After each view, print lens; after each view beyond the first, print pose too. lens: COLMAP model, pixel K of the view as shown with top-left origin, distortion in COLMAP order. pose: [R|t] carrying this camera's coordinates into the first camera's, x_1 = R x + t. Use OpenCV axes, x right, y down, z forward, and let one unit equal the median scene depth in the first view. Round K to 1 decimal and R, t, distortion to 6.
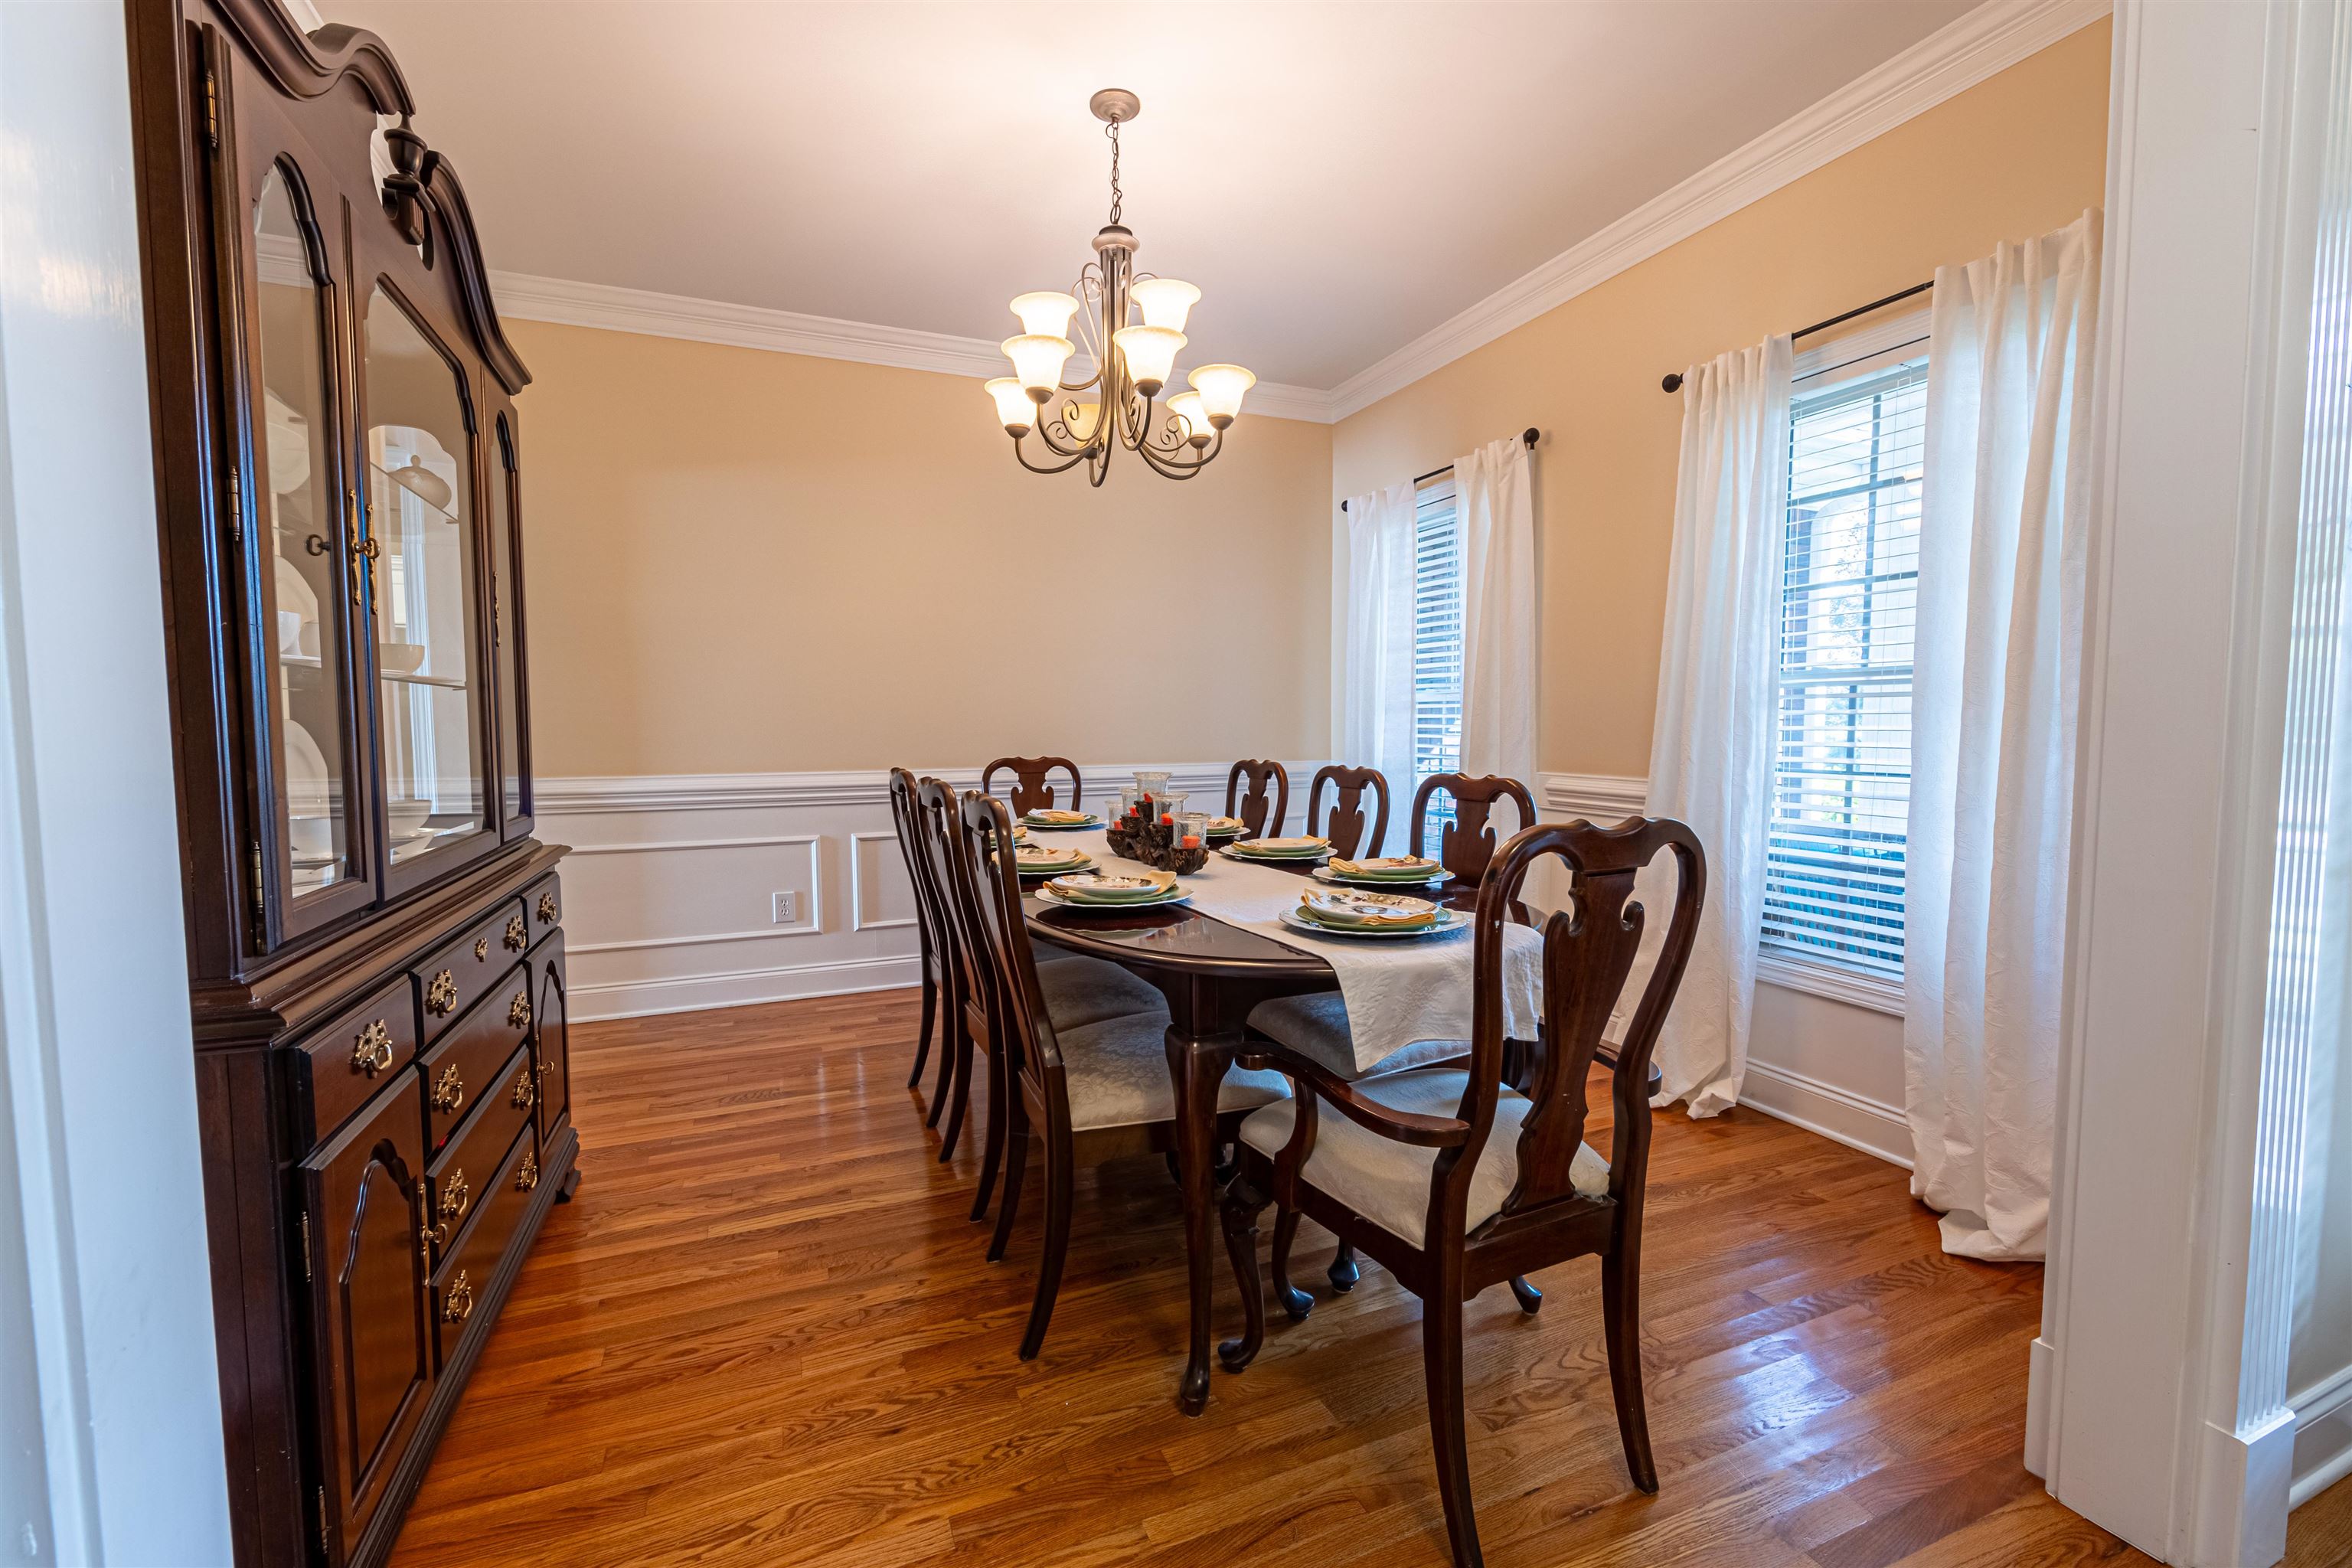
lens RADIAL K [[964.8, 0, 1162.7], [0, 964.8, 784.5], [0, 0, 1]] dist [-0.001415, -0.002610]
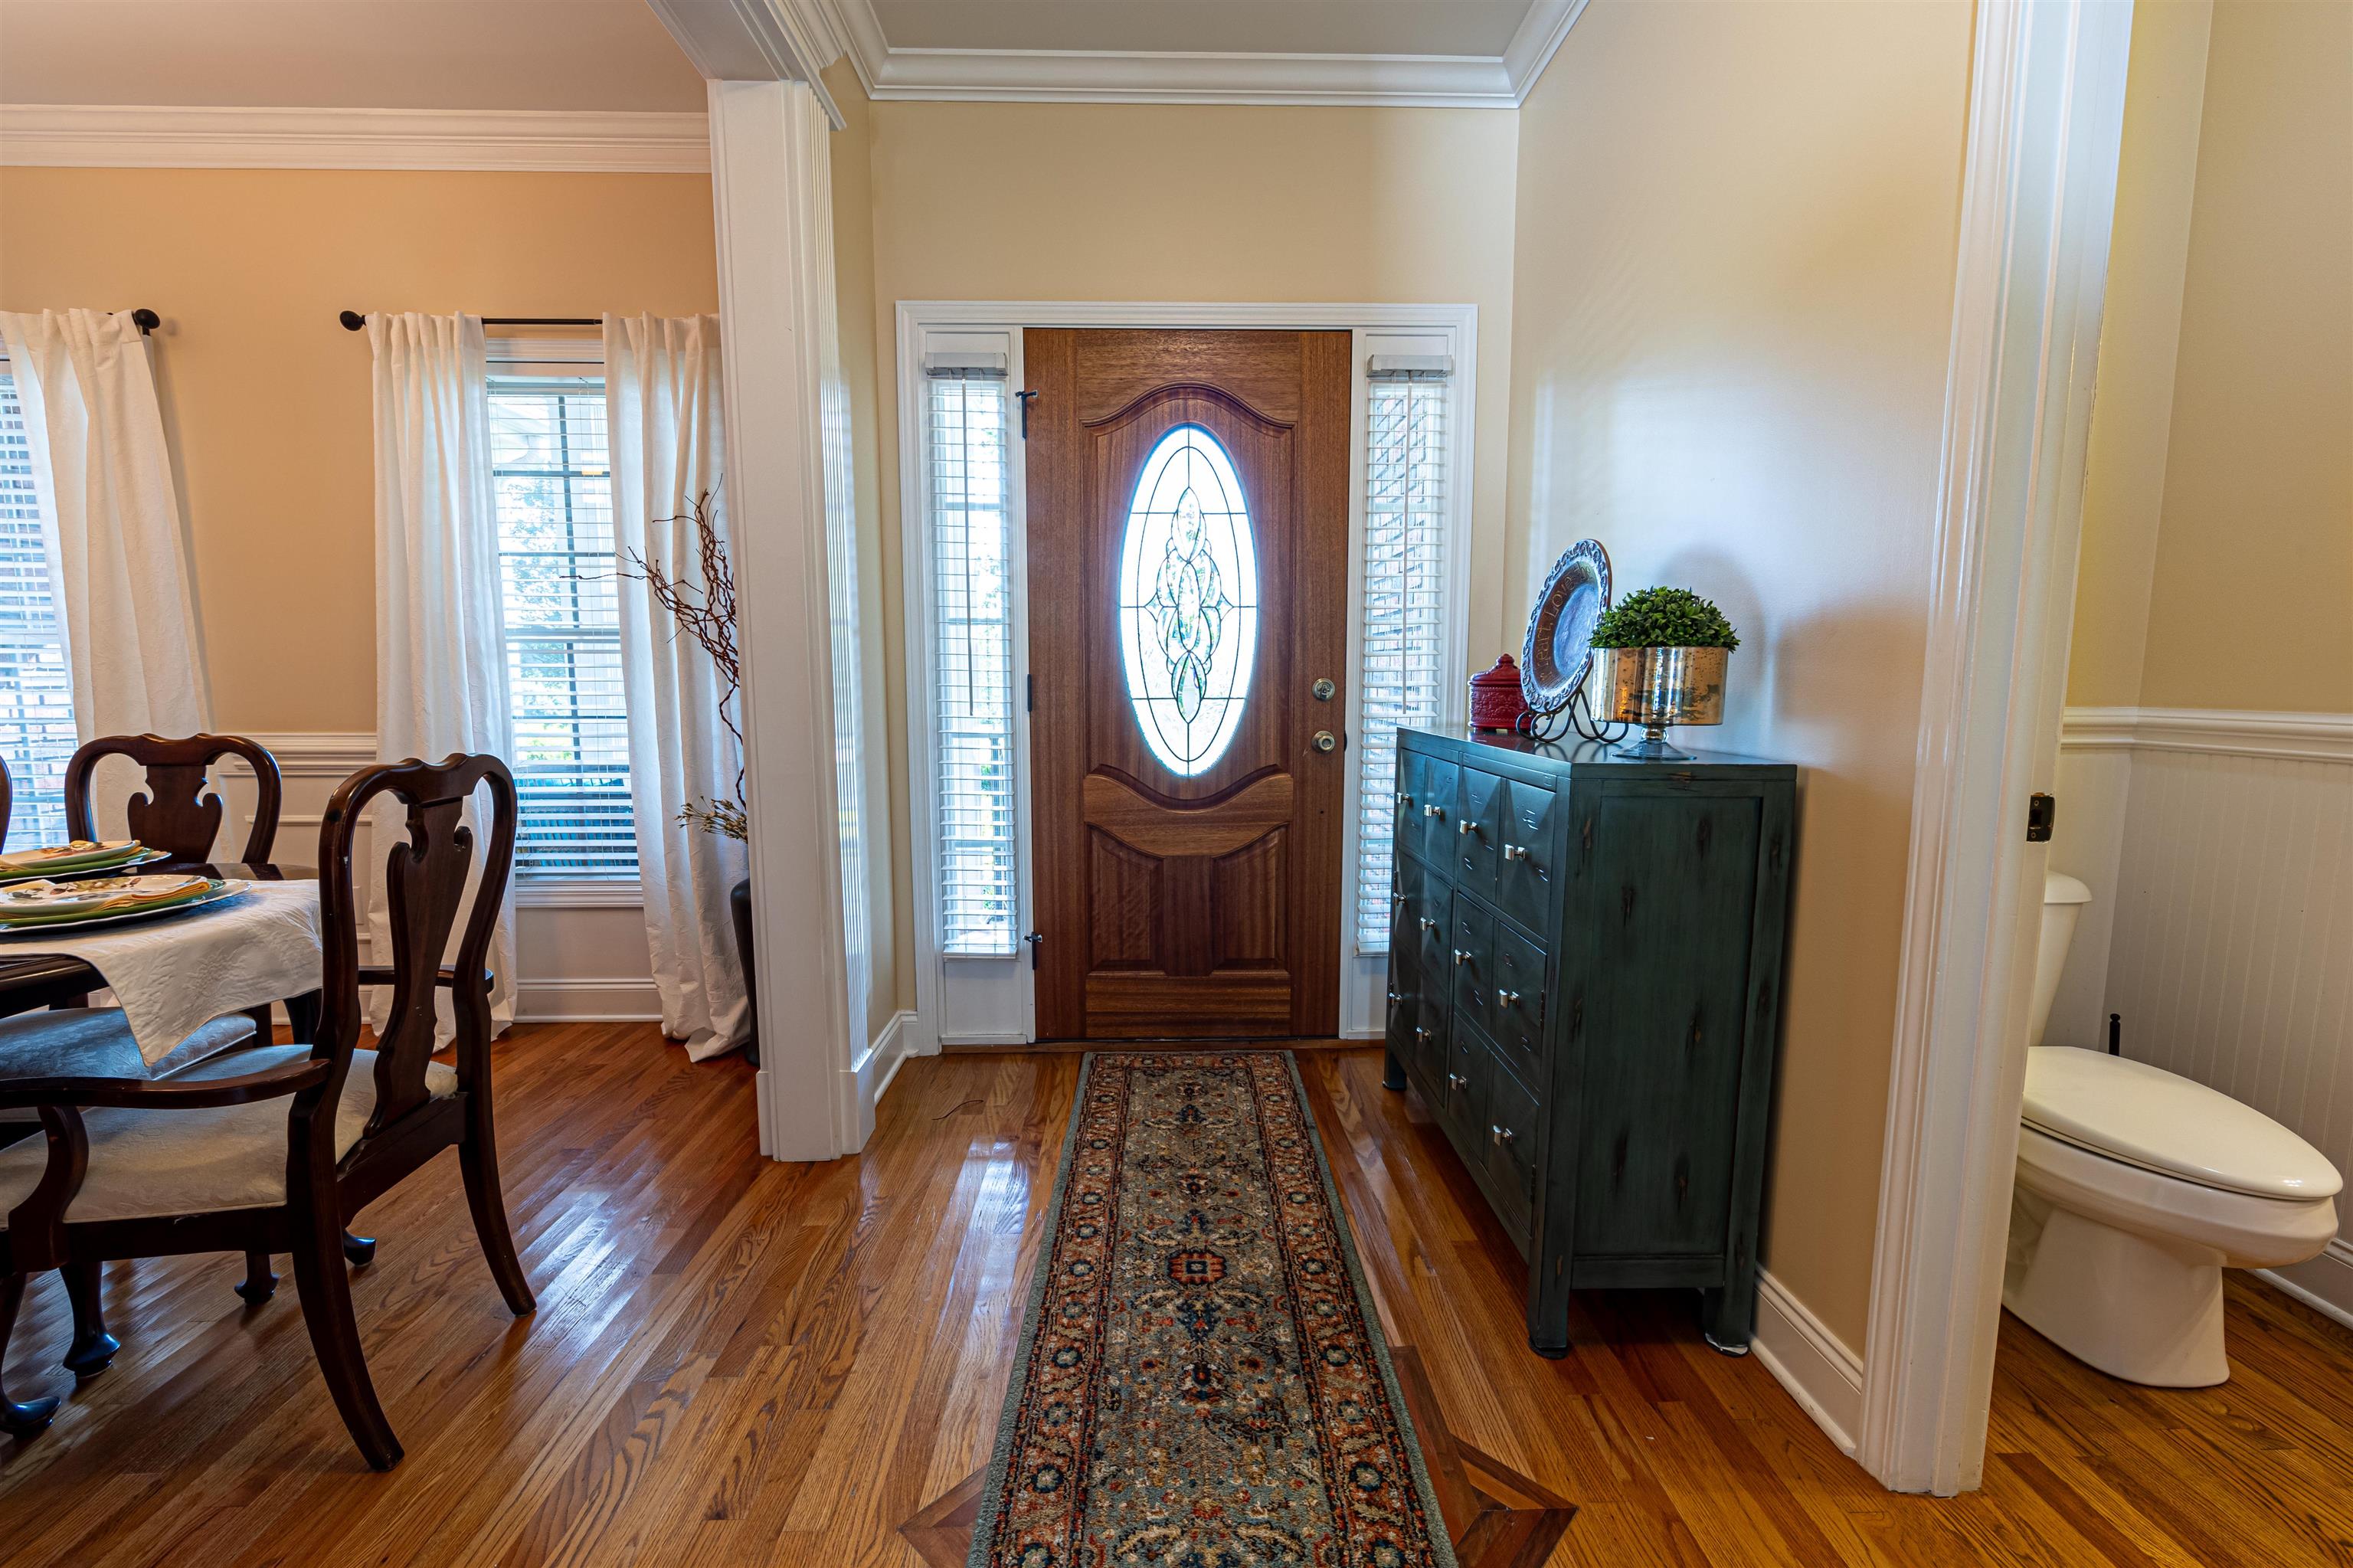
lens RADIAL K [[979.7, 0, 1173.9], [0, 979.7, 788.4], [0, 0, 1]] dist [-0.000595, 0.005266]
pose [[0.353450, -0.106163, 0.929410, -0.179458], [0.061413, 0.994029, 0.090190, 0.012958], [-0.933436, 0.025200, 0.357859, -0.134206]]
